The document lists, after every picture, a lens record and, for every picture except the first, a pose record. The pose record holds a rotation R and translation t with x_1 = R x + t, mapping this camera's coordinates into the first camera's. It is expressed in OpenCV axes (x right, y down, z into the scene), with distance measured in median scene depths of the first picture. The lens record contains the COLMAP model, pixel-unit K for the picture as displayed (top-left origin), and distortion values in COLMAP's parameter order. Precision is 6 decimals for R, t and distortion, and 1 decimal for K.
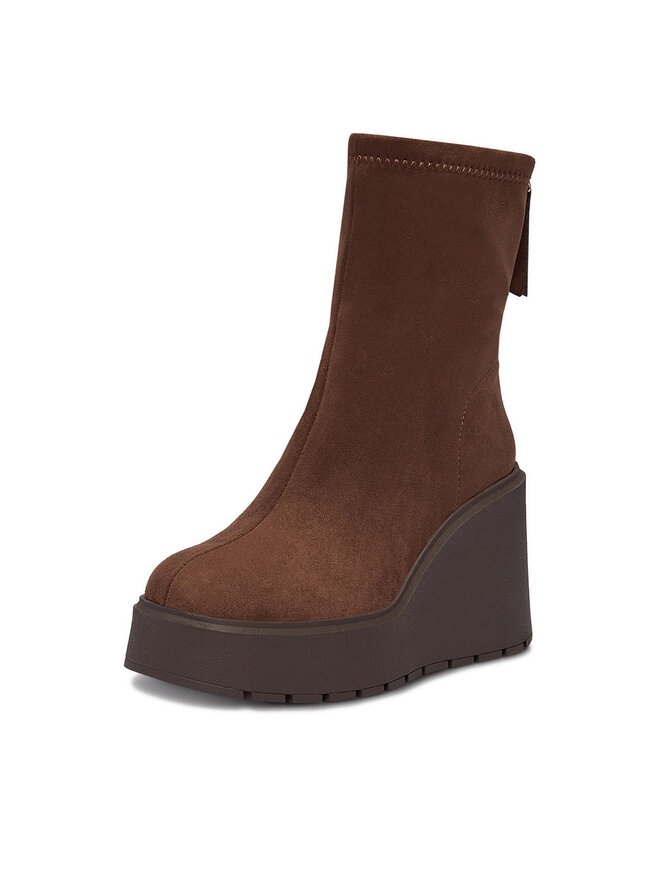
lens RADIAL K [[1779.7, 0, 329.8], [0, 1779.7, 440.9], [0, 0, 1]] dist [-0.064448, 0.000000]
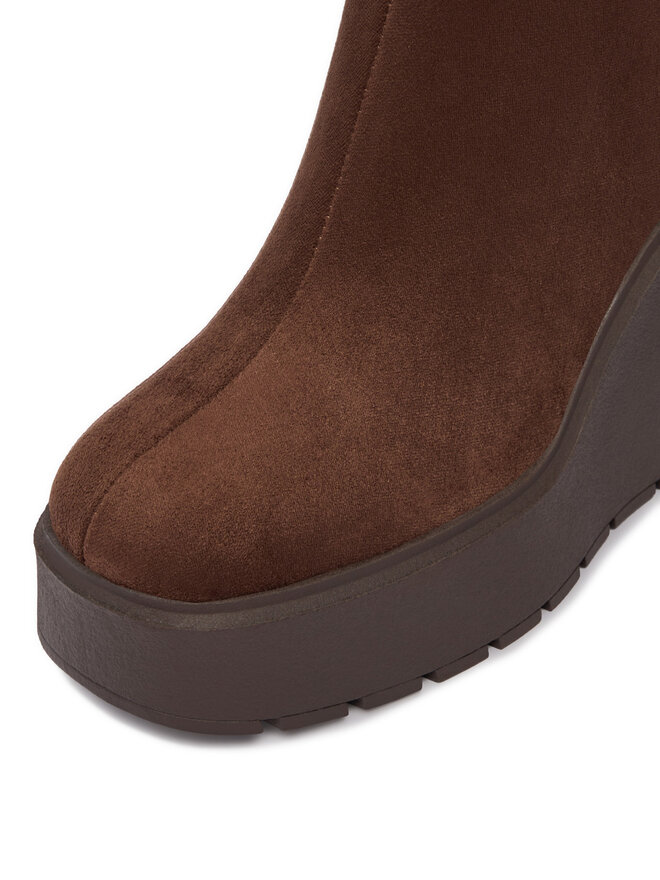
lens RADIAL K [[1322.8, 0, 330.4], [0, 1322.8, 439.7], [0, 0, 1]] dist [-0.171310, 0.000000]
pose [[0.988581, -0.072101, -0.132319, 0.022341], [0.124213, 0.887037, 0.444675, -0.085057], [0.085311, -0.456034, 0.885864, 0.668984]]
